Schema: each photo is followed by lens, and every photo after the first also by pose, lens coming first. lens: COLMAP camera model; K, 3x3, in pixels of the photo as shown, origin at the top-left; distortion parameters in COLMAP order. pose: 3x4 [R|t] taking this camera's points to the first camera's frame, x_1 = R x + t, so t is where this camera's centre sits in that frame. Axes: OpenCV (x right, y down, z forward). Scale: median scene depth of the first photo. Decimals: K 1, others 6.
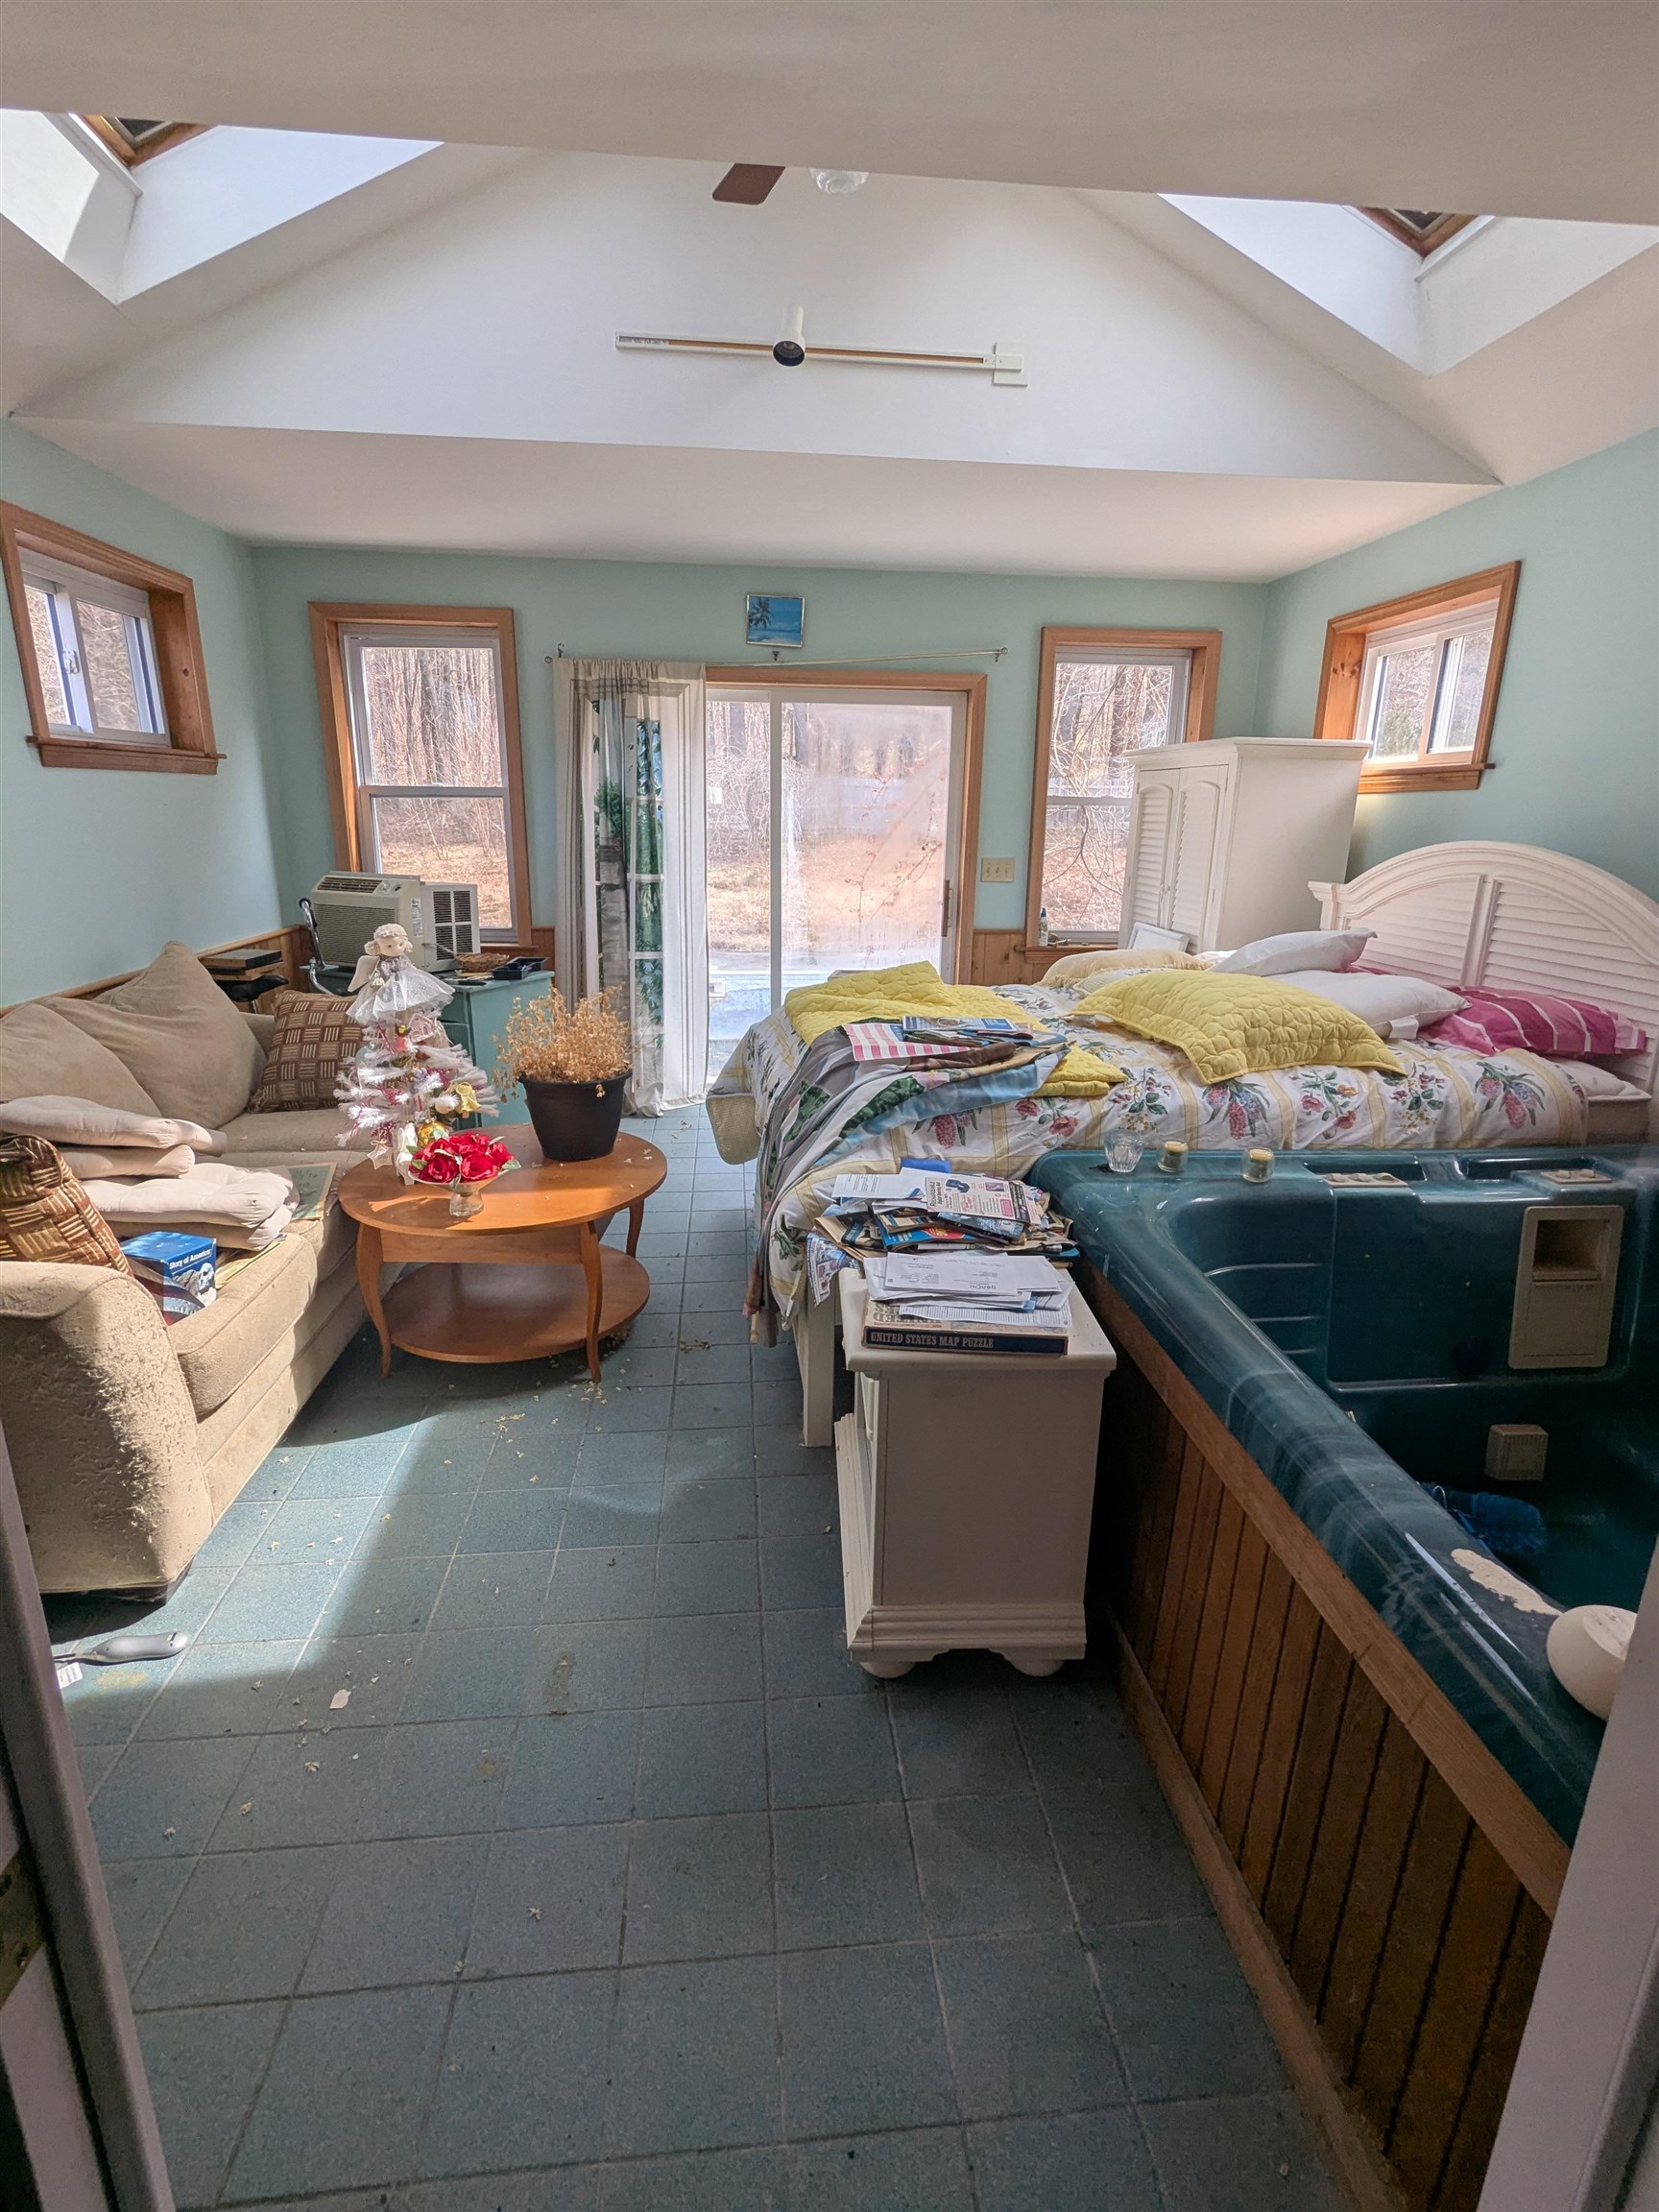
lens RADIAL K [[1043.2, 0, 825.1], [0, 1043.2, 1108.2], [0, 0, 1]] dist [-0.008238, 0.005240]
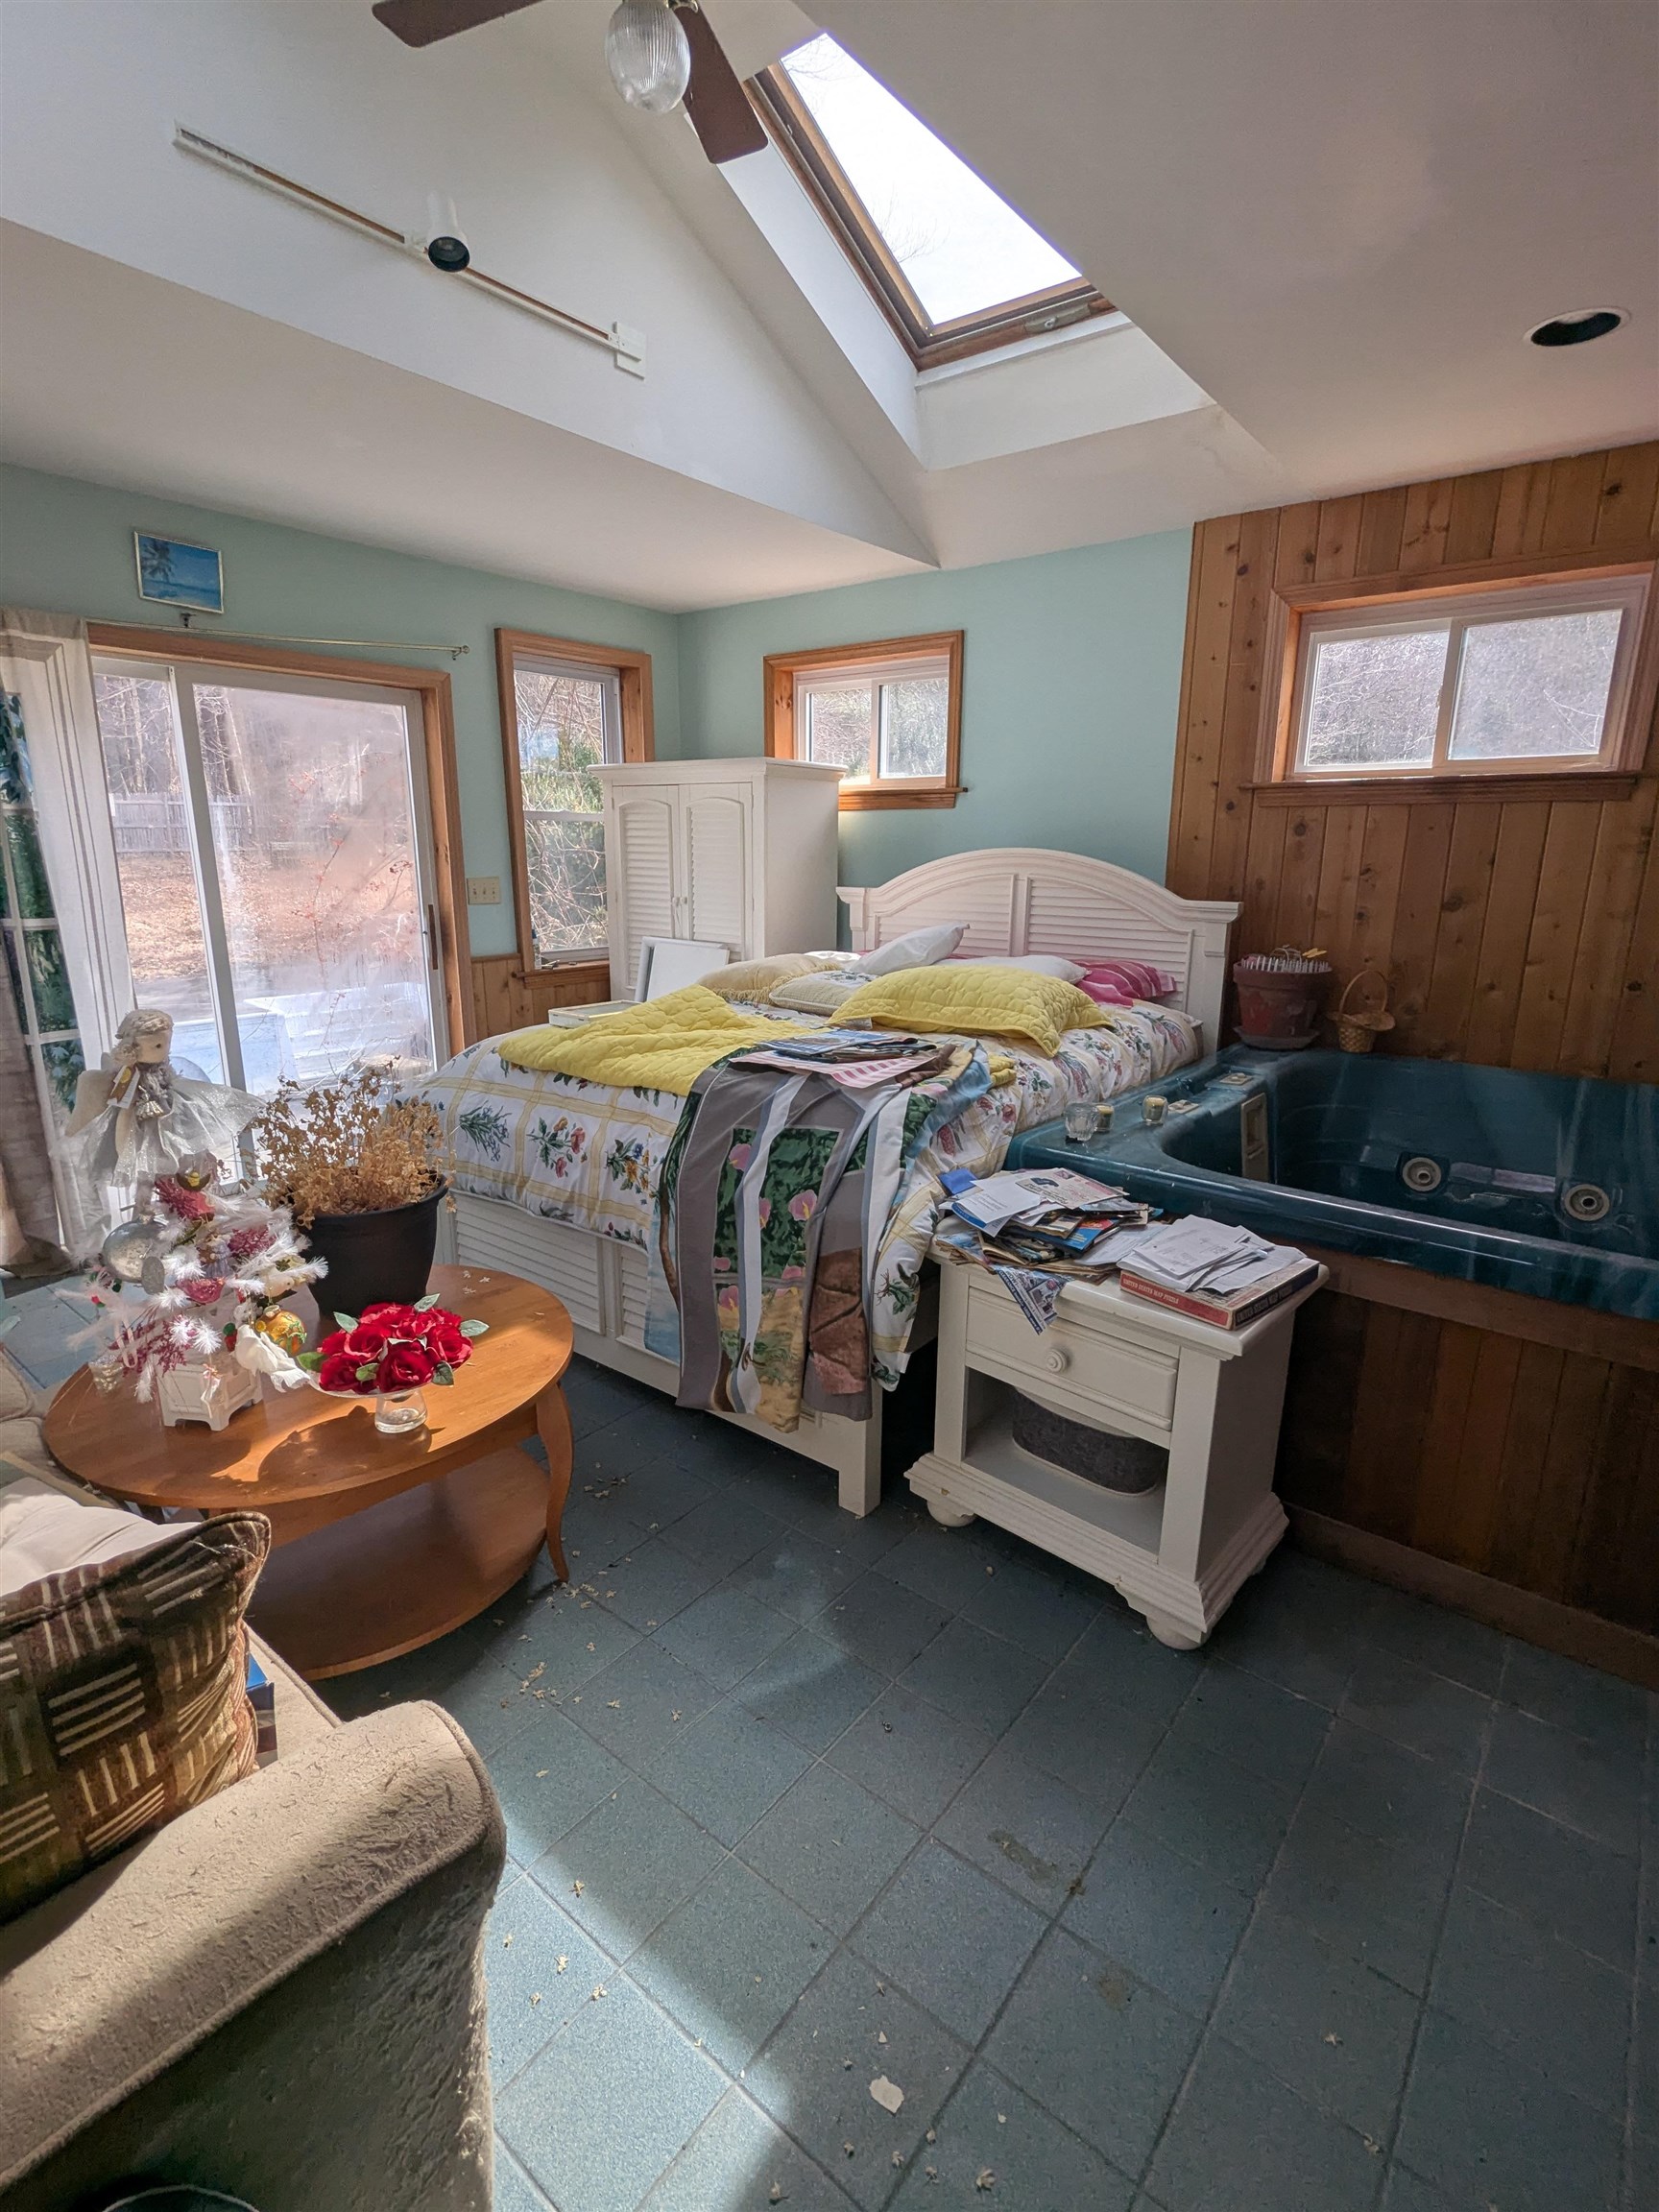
lens RADIAL K [[1043.2, 0, 830.2], [0, 1043.2, 1109.7], [0, 0, 1]] dist [-0.008238, 0.005240]
pose [[0.696831, -0.186713, 0.692506, -0.404867], [0.197940, 0.978087, 0.064535, -0.058558], [-0.689381, 0.092105, 0.718520, 0.224221]]
